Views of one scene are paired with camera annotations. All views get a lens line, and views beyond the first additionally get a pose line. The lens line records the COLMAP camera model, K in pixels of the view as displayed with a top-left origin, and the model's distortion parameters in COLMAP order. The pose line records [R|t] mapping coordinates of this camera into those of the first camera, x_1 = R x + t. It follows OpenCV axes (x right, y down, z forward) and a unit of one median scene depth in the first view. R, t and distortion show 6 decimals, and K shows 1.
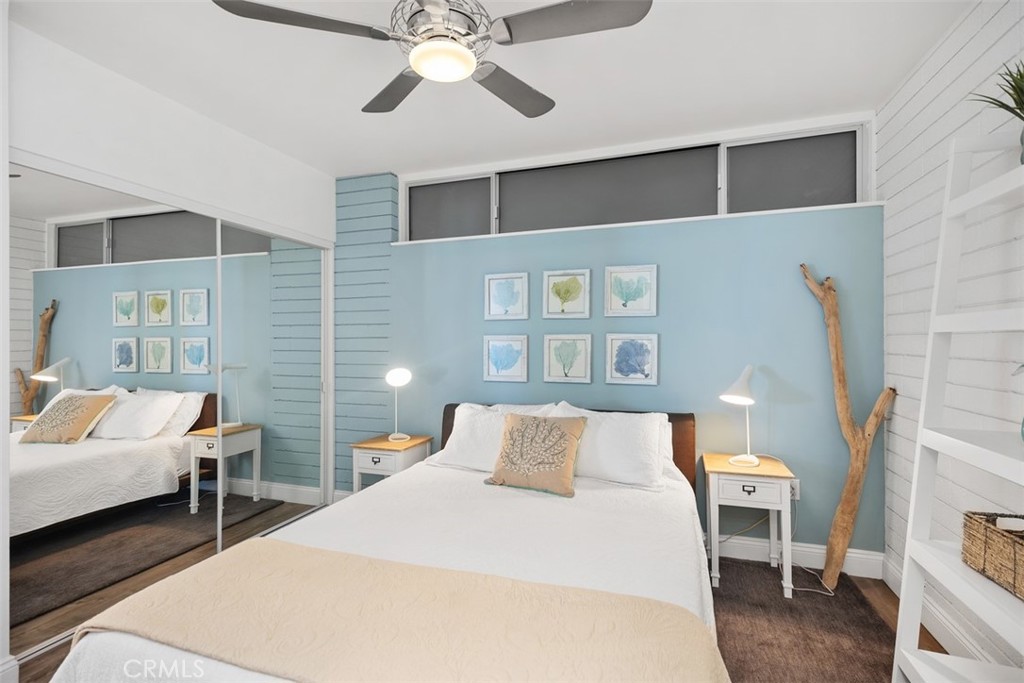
lens RADIAL K [[460.3, 0, 512.0], [0, 460.3, 341.5], [0, 0, 1]] dist [0.002760, 0.000212]
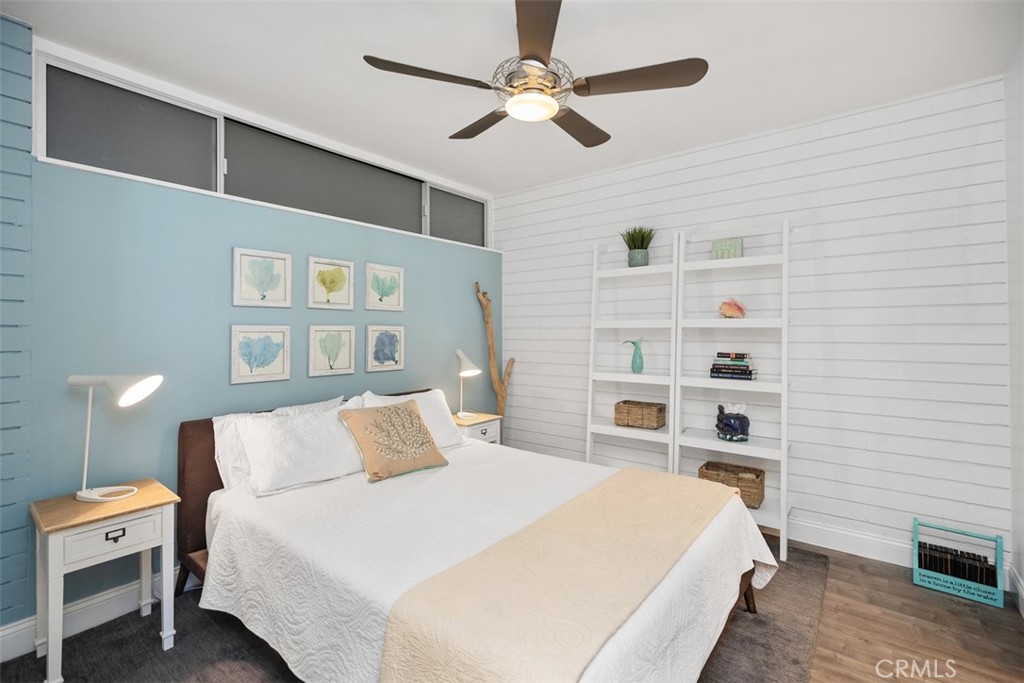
lens RADIAL K [[464.6, 0, 506.8], [0, 464.6, 324.0], [0, 0, 1]] dist [0.002789, 0.000161]
pose [[0.345314, 0.014656, 0.938373, -0.692909], [0.000007, 0.999878, -0.015619, -0.003210], [-0.938487, 0.005400, 0.345272, 0.323777]]
